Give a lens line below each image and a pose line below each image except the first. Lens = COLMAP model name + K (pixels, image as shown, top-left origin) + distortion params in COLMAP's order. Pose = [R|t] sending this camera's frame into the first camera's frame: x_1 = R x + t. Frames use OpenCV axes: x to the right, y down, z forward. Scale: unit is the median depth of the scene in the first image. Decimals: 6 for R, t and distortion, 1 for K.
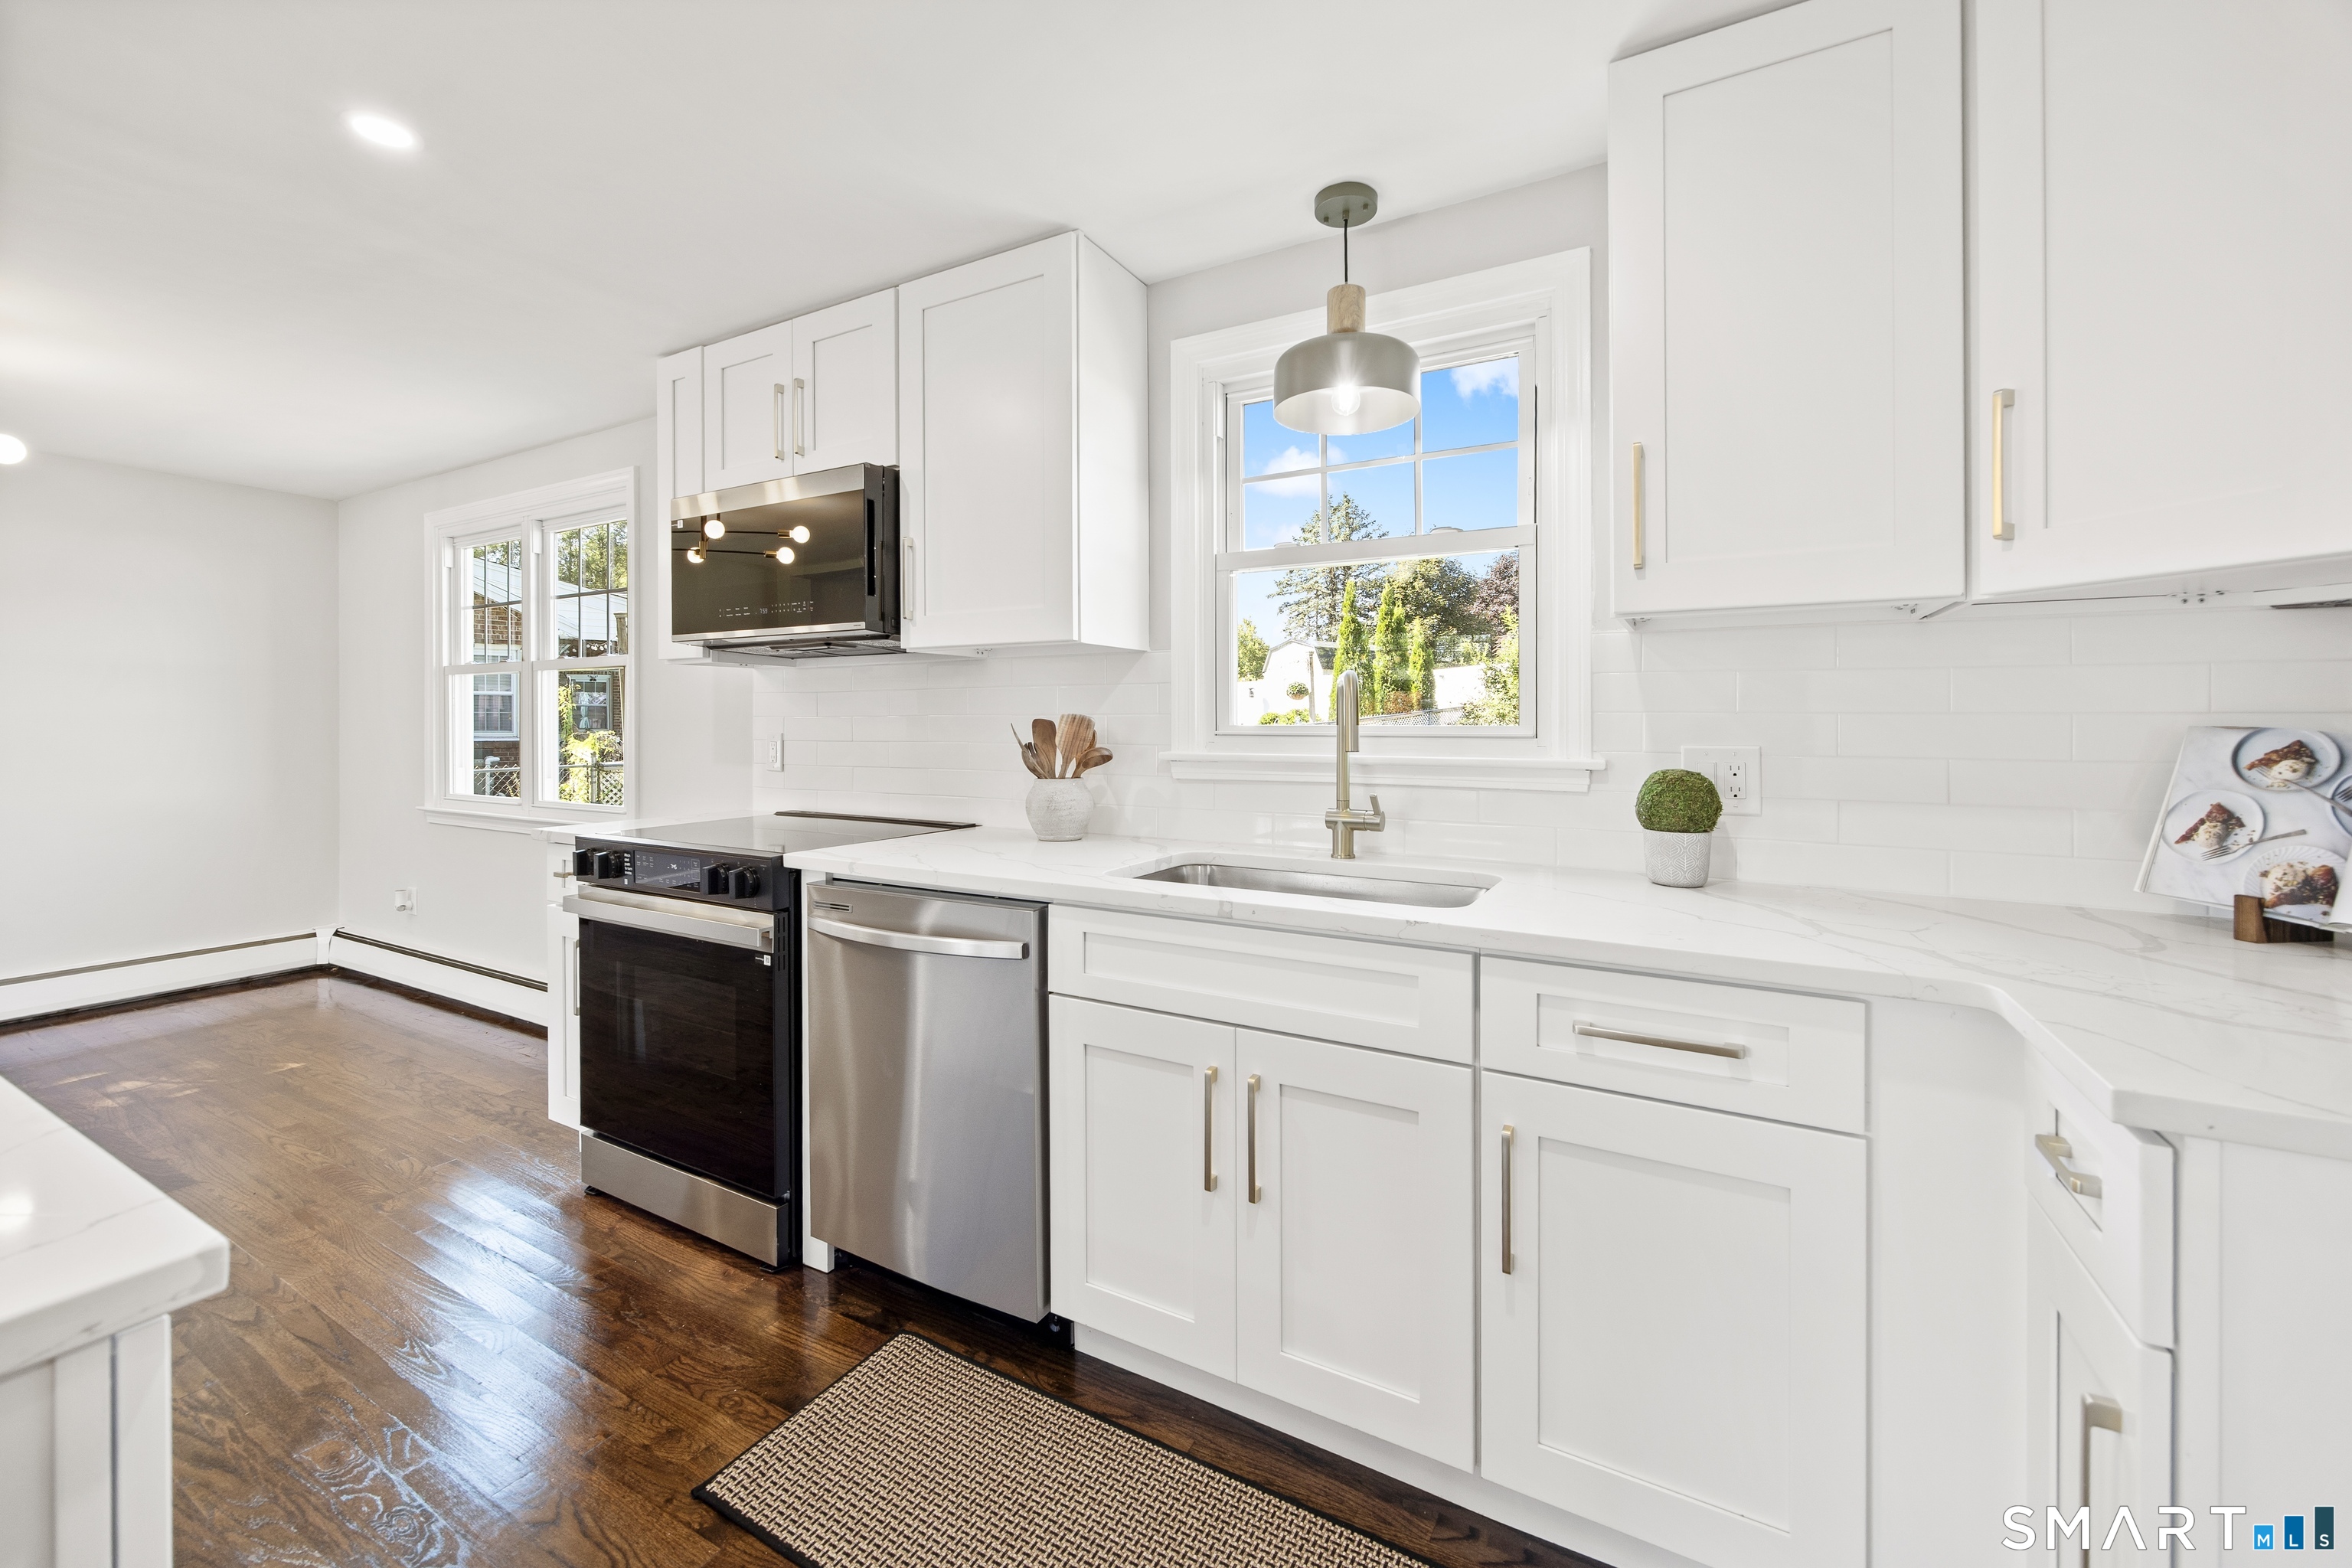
lens RADIAL K [[927.7, 0, 1180.7], [0, 927.7, 720.2], [0, 0, 1]] dist [-0.002149, 0.000069]
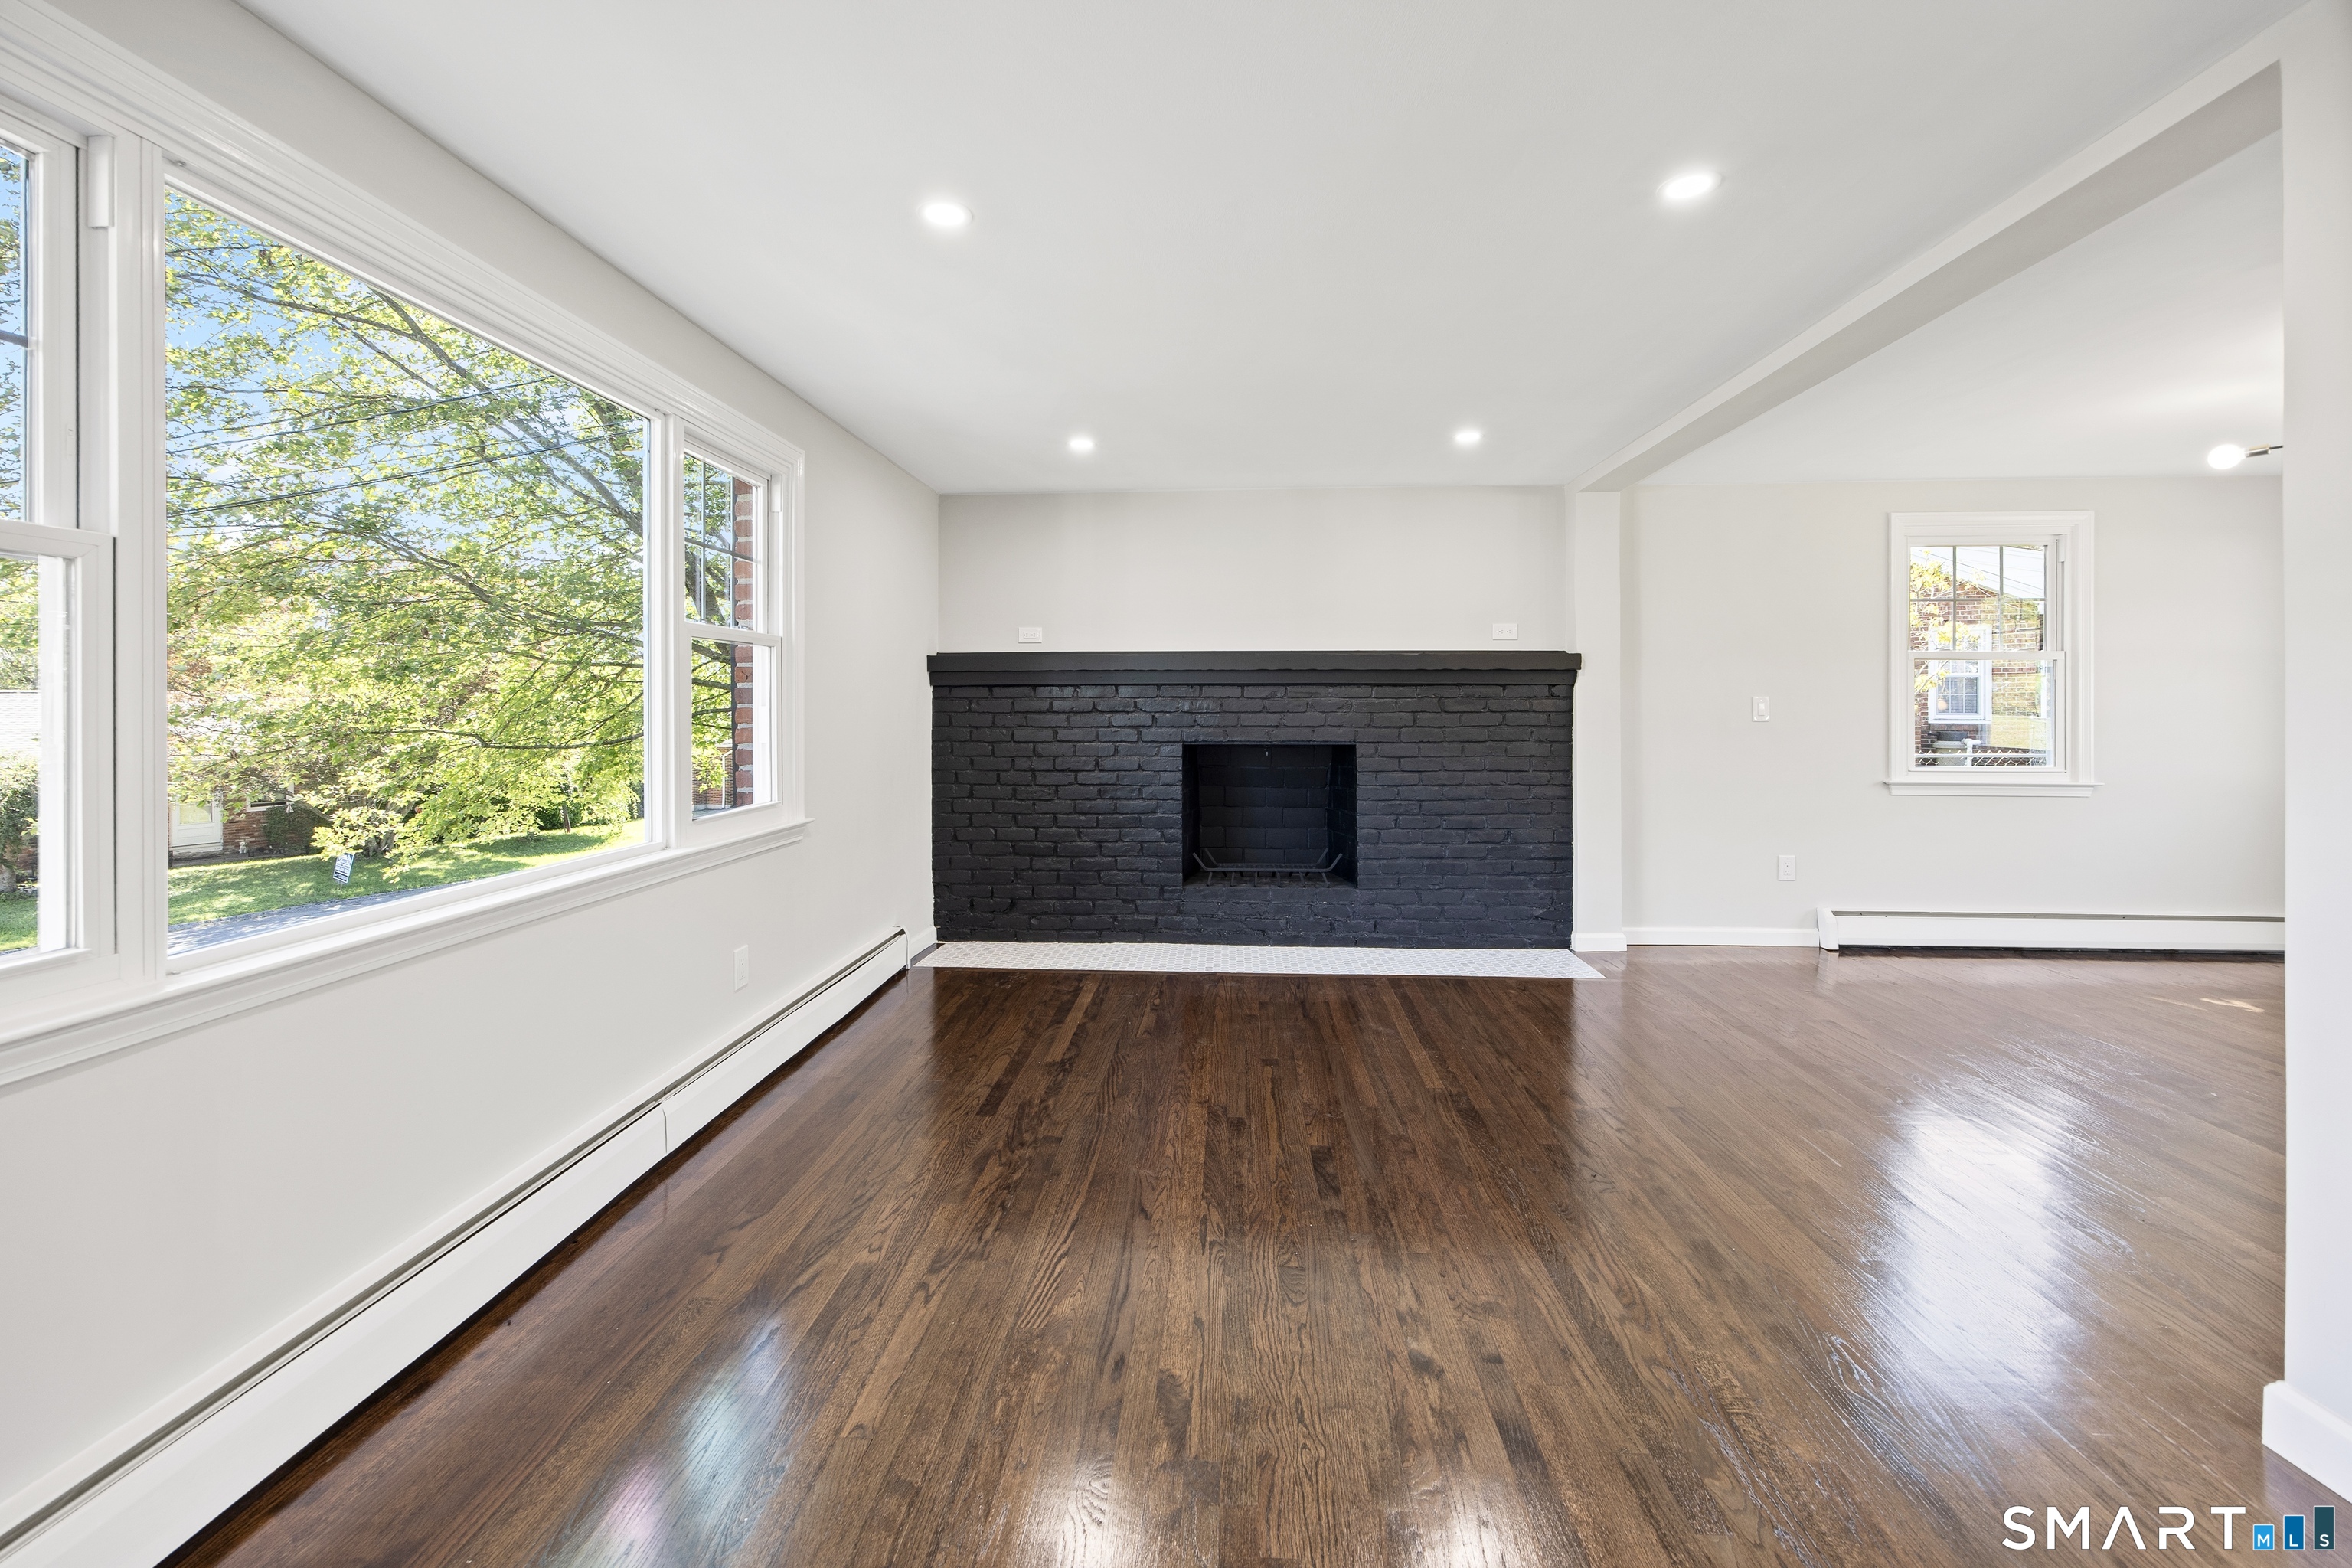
lens RADIAL K [[950.5, 0, 1180.4], [0, 950.5, 690.3], [0, 0, 1]] dist [-0.000257, 0.000012]
pose [[0.433749, -0.012829, -0.900942, -1.120078], [0.000625, 0.999903, -0.013938, 0.003500], [0.901034, 0.005482, 0.433715, -1.104471]]
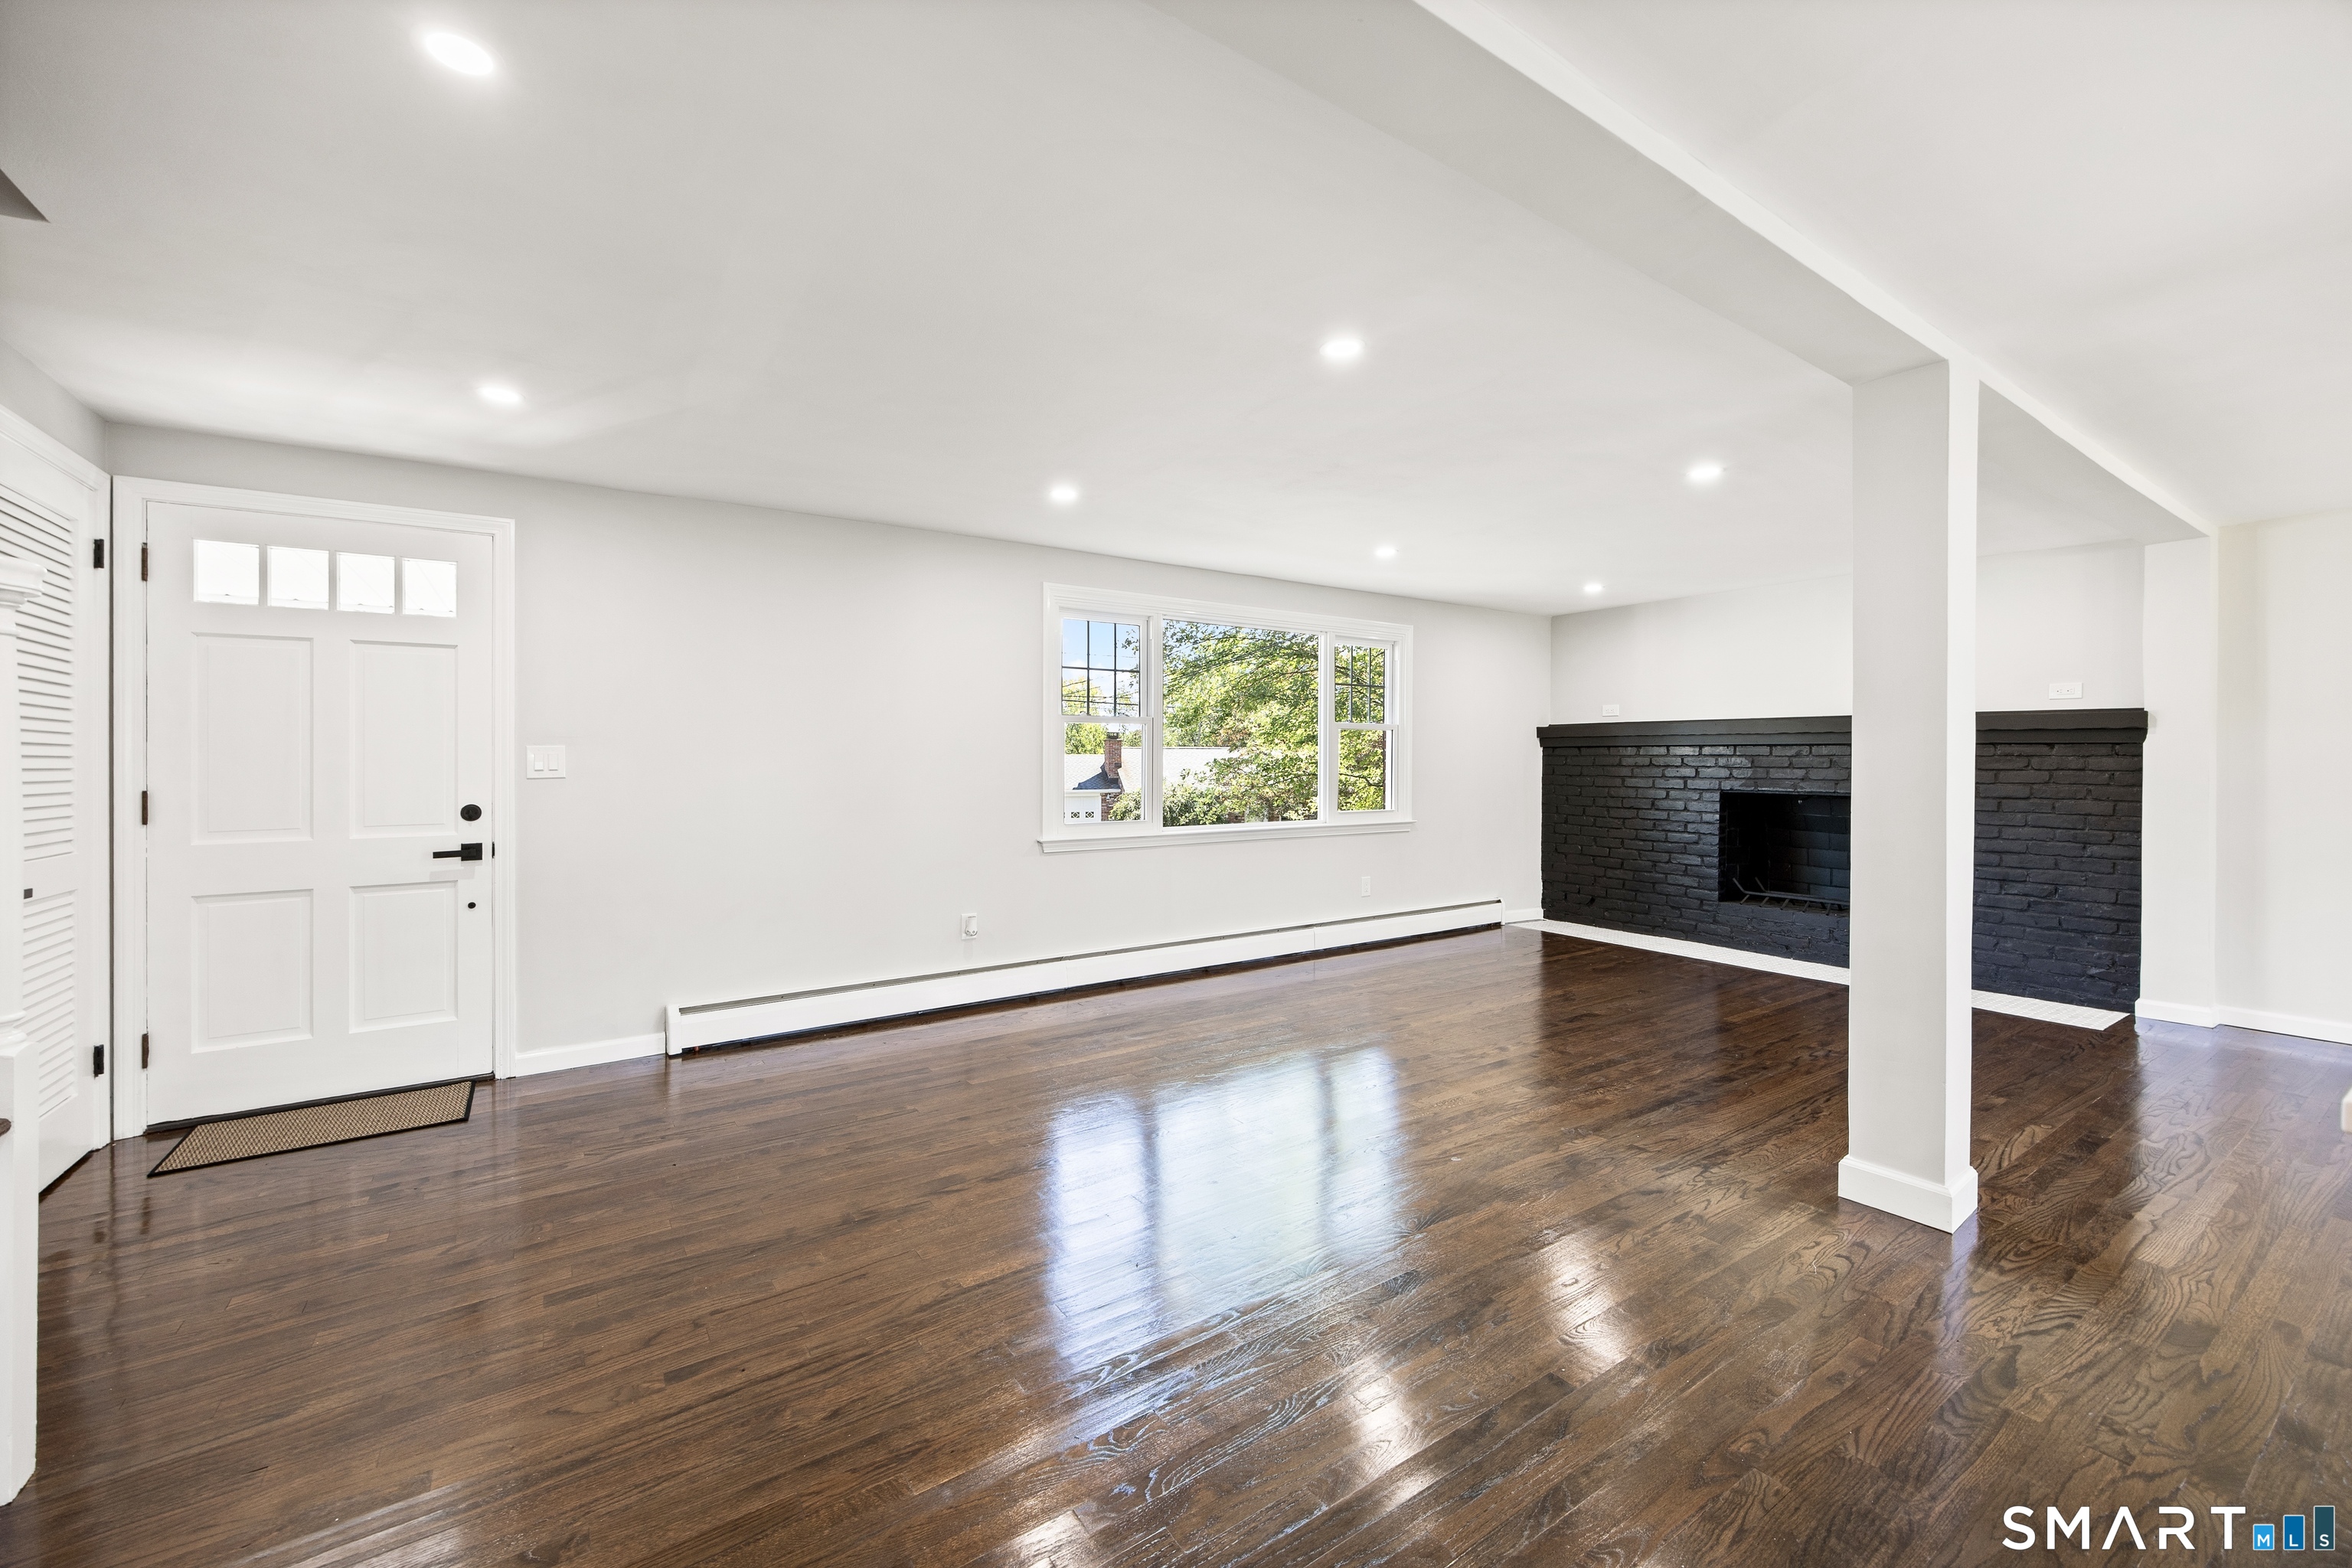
lens RADIAL K [[931.1, 0, 1161.7], [0, 931.1, 761.1], [0, 0, 1]] dist [-0.002033, -0.000135]
pose [[-0.458366, 0.002309, -0.888761, 0.078286], [-0.004436, 0.999978, 0.004886, 0.000252], [0.888753, 0.006182, -0.458346, -0.370745]]
